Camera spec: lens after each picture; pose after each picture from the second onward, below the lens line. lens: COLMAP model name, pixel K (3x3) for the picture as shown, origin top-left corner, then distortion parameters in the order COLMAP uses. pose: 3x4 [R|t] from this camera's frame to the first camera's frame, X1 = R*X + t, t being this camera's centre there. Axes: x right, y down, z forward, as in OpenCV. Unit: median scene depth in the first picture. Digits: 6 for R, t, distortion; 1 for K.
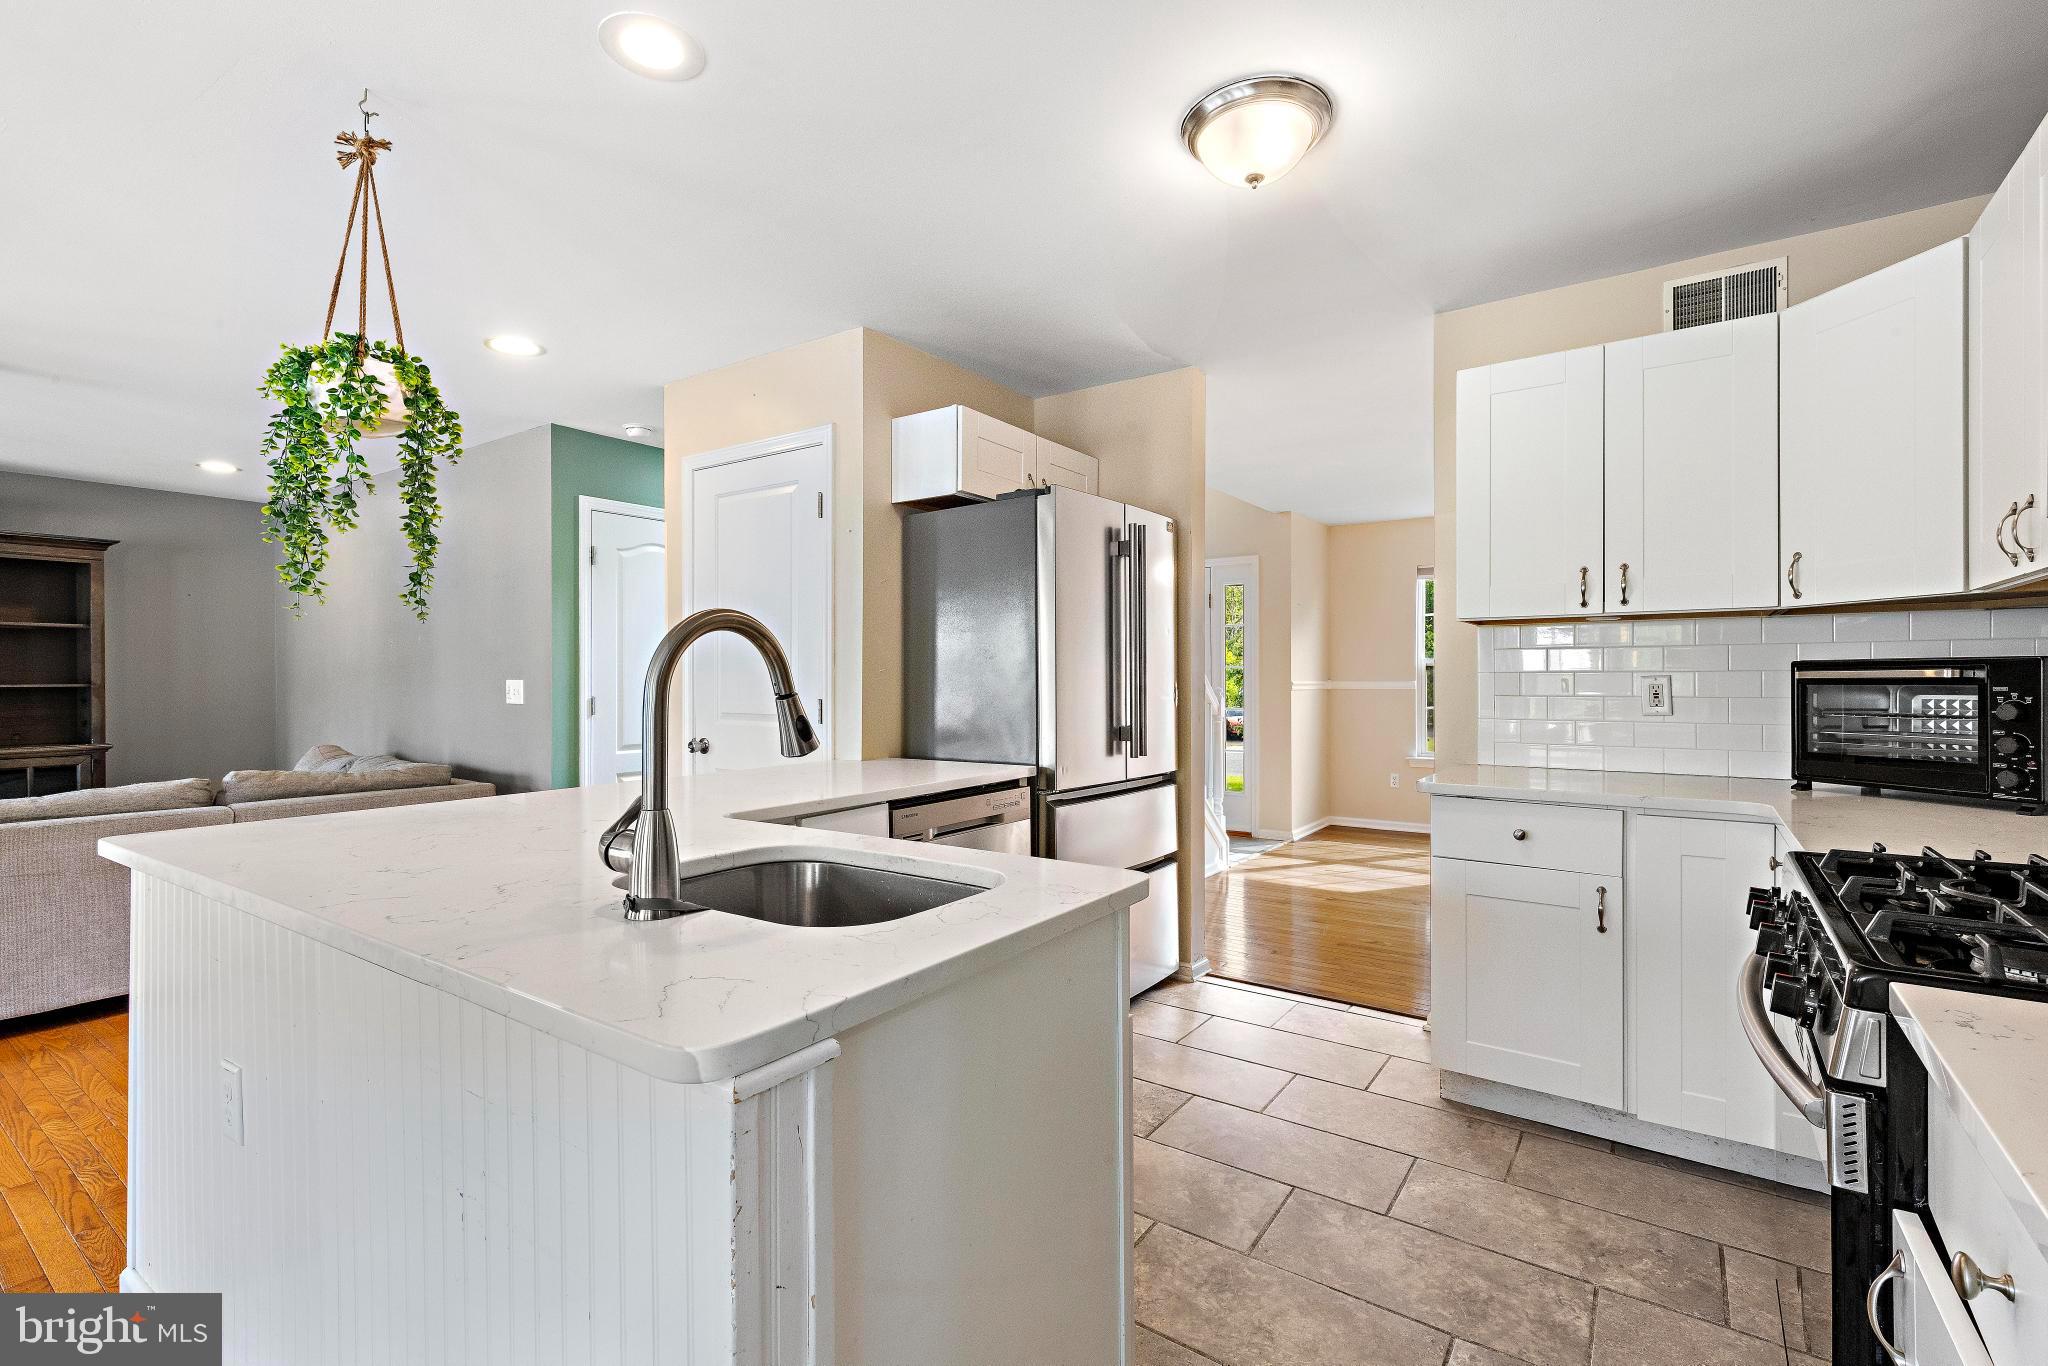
lens RADIAL K [[942.1, 0, 1011.2], [0, 942.1, 676.7], [0, 0, 1]] dist [0.009662, 0.000282]
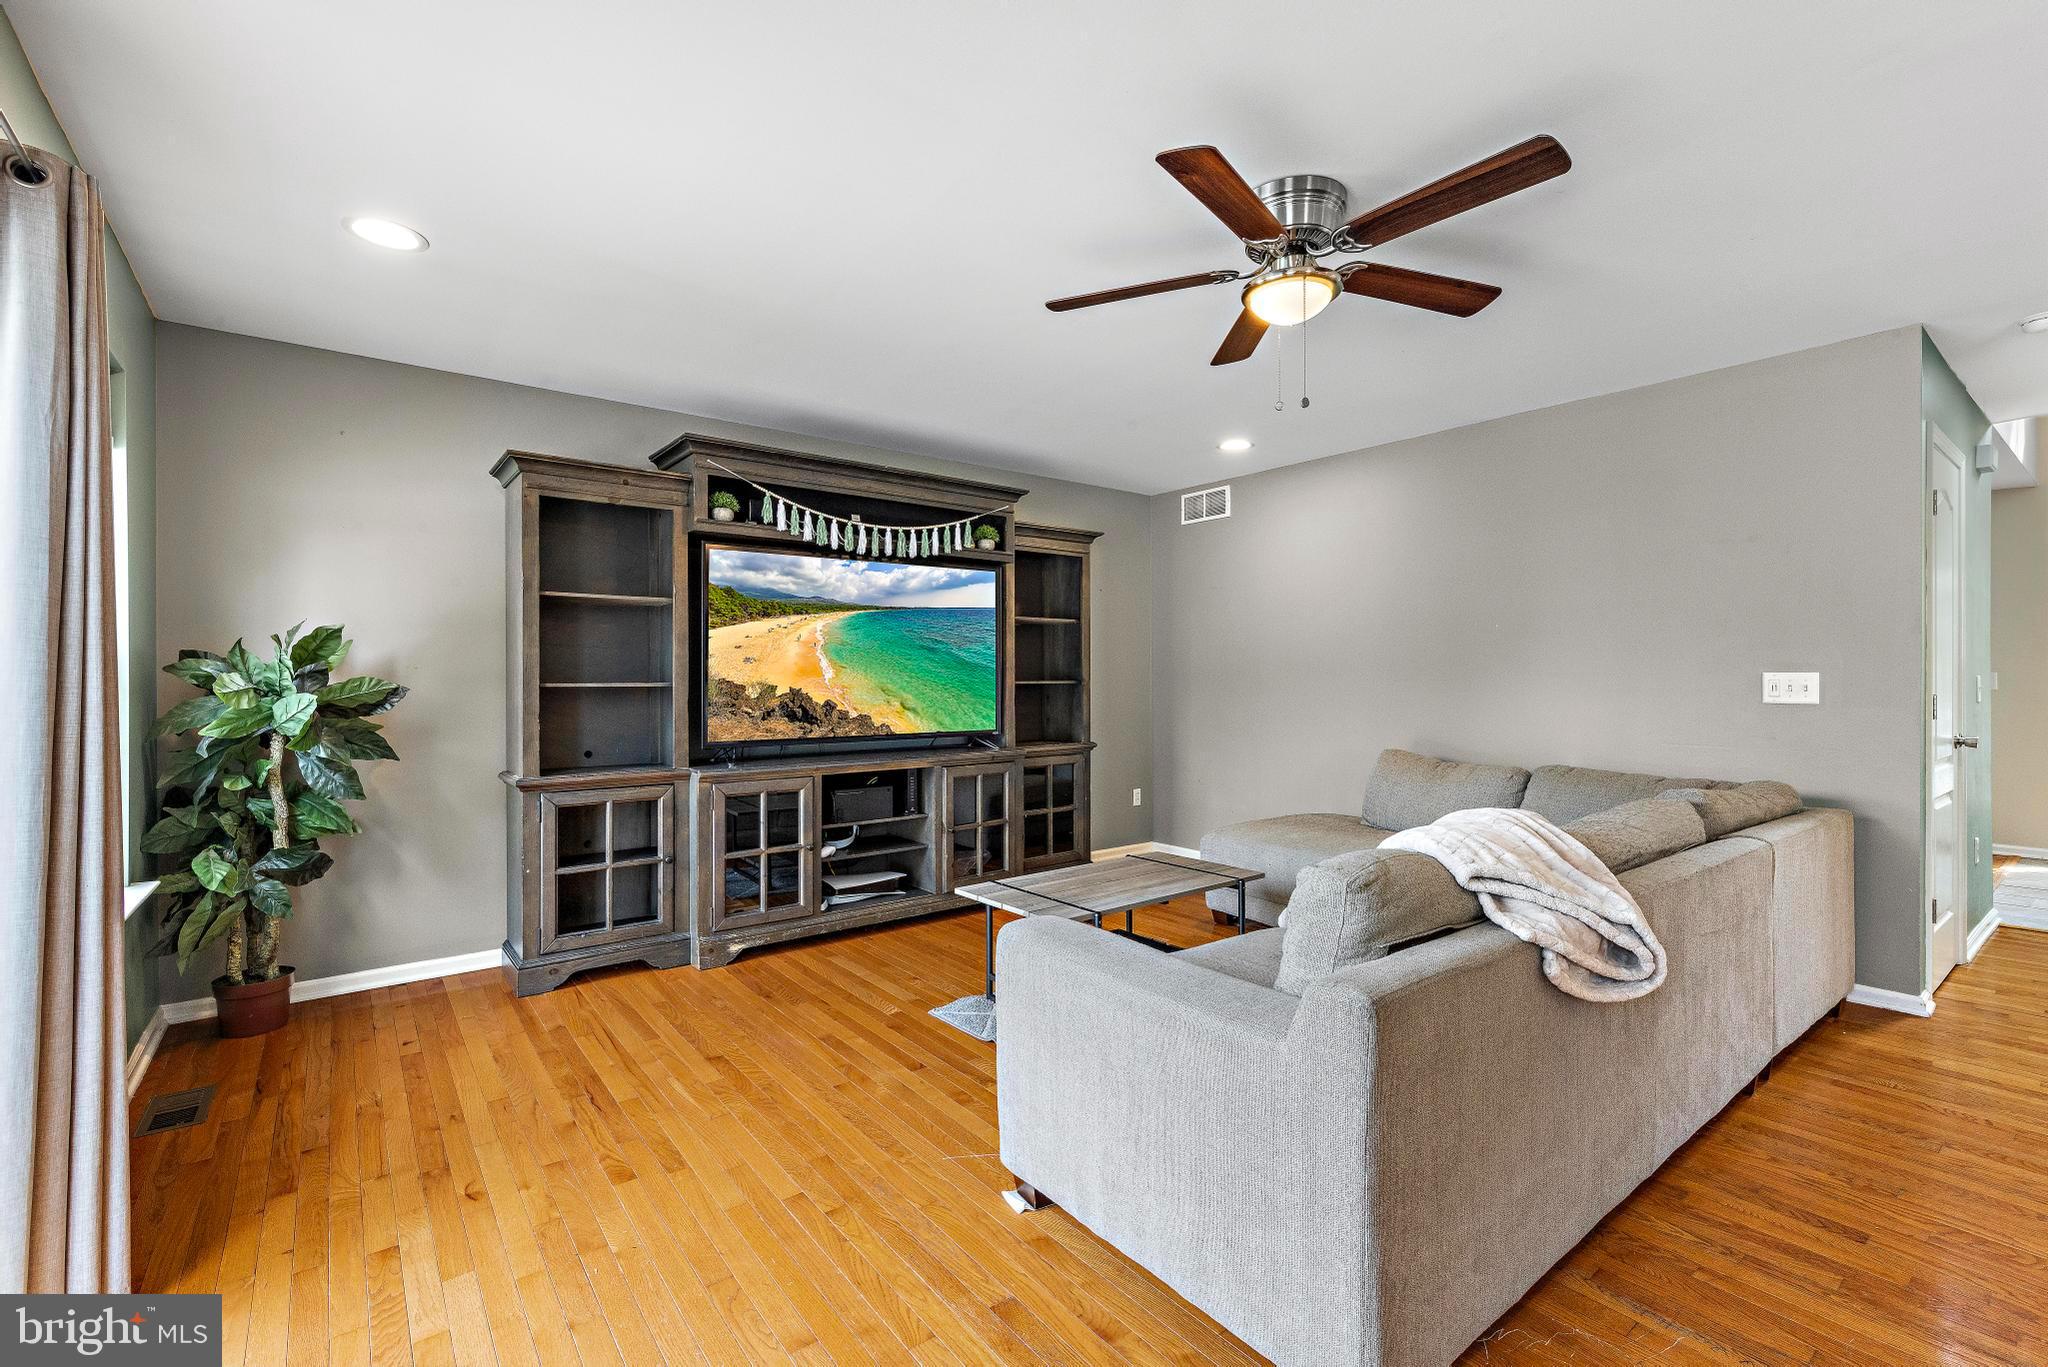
lens RADIAL K [[878.0, 0, 1031.3], [0, 878.0, 681.4], [0, 0, 1]] dist [0.004370, 0.000204]
pose [[0.960398, -0.001677, -0.278627, -1.286001], [0.002245, 0.999996, 0.001720, 0.011092], [0.278623, -0.002277, 0.960398, 0.206708]]
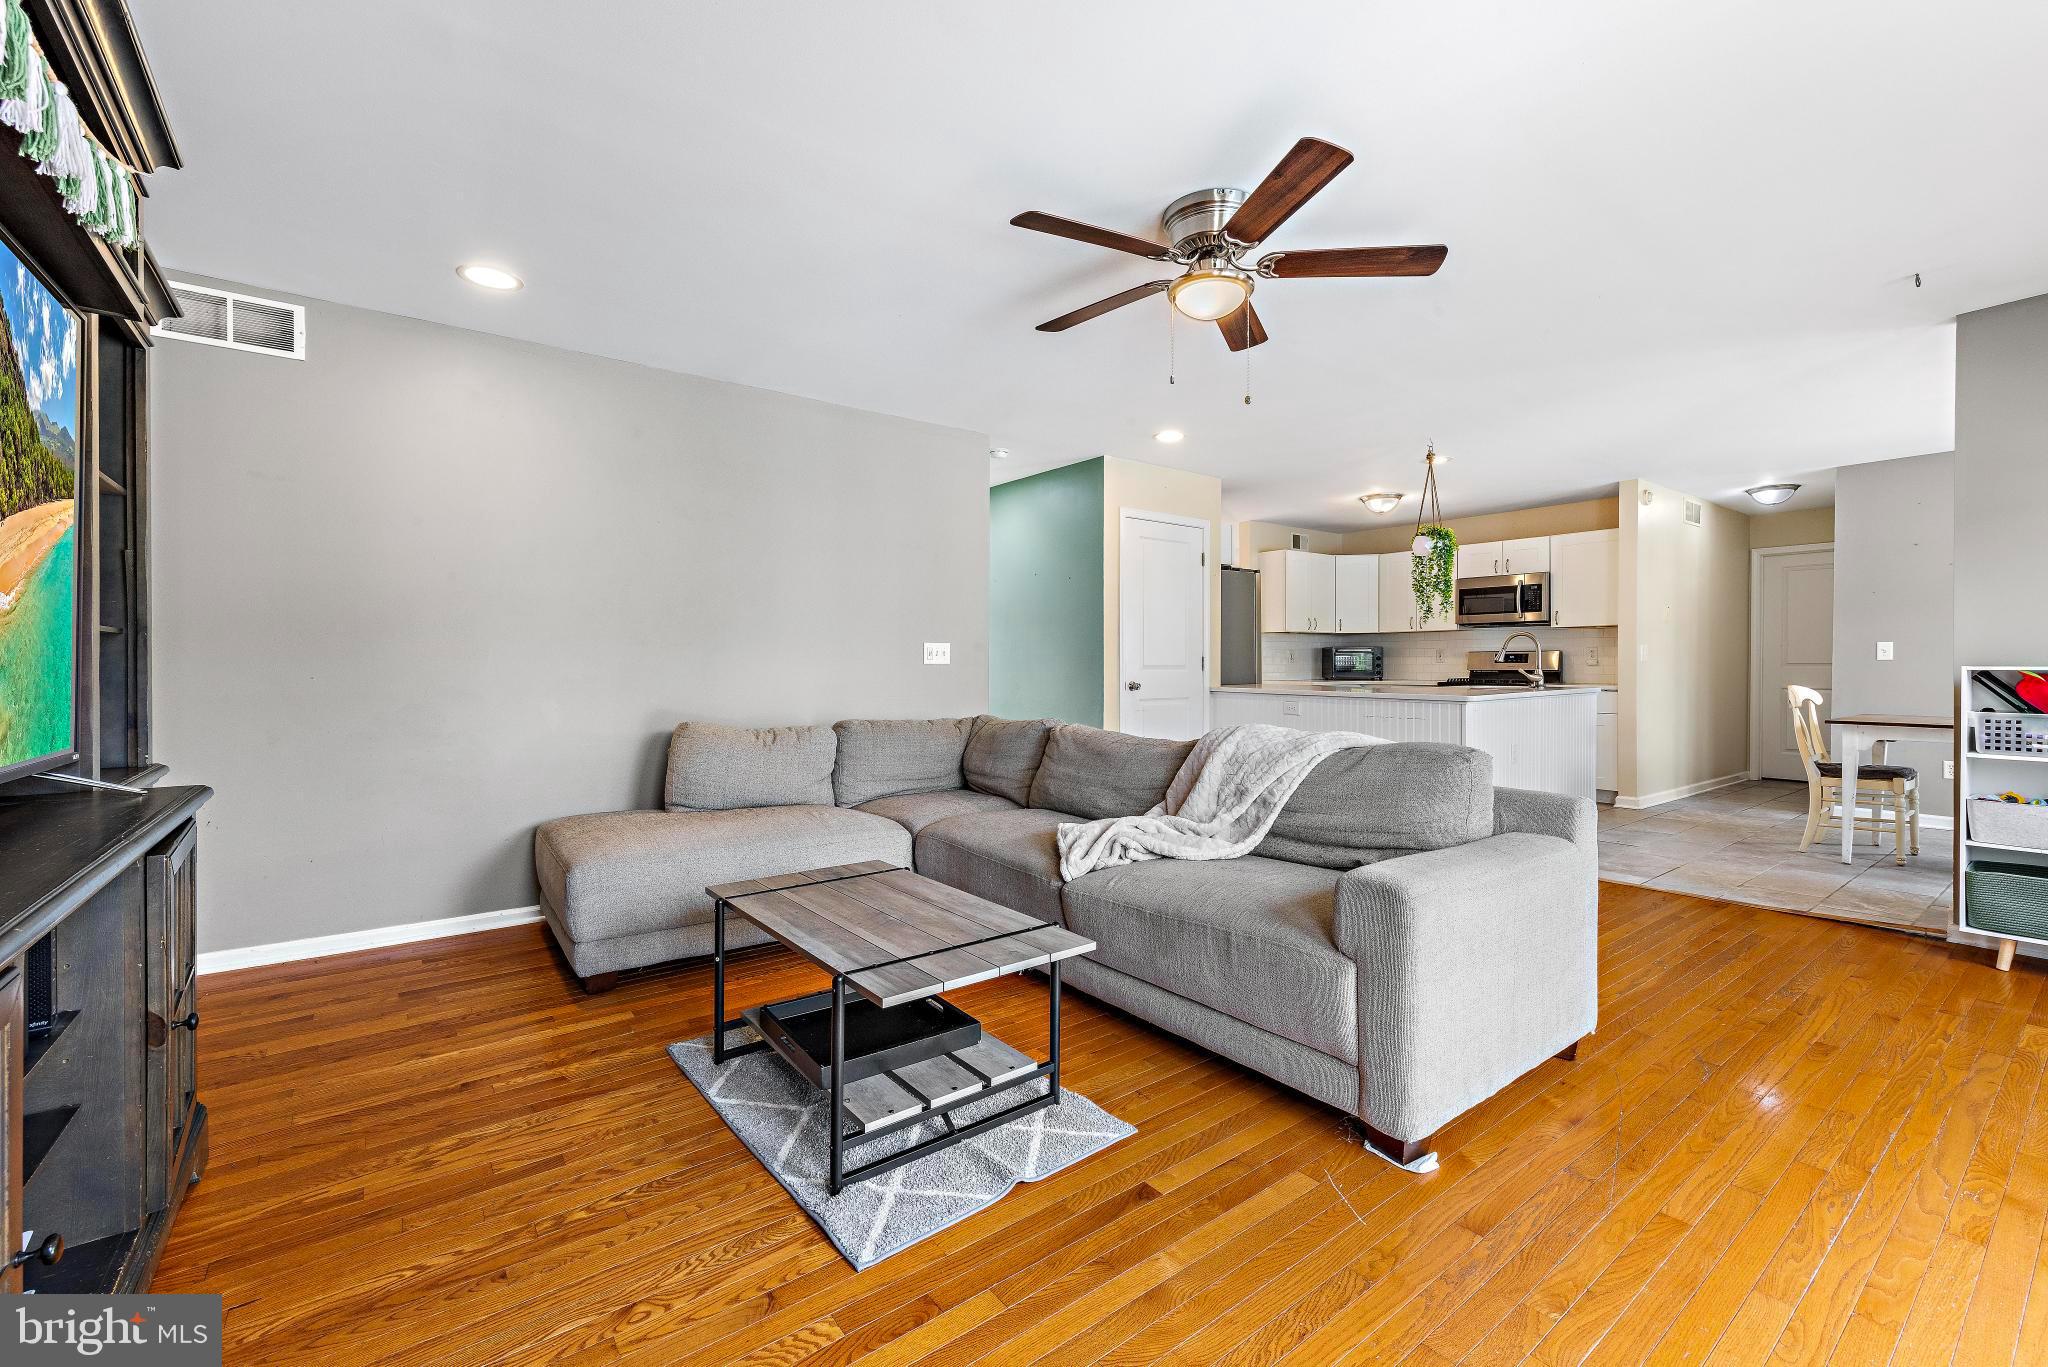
lens RADIAL K [[857.1, 0, 1027.5], [0, 857.1, 671.7], [0, 0, 1]] dist [0.002185, -0.000438]
pose [[0.298609, -0.007625, 0.954345, -1.989985], [0.000729, 0.999970, 0.007761, 0.039225], [-0.954375, -0.001622, 0.298605, 0.793691]]
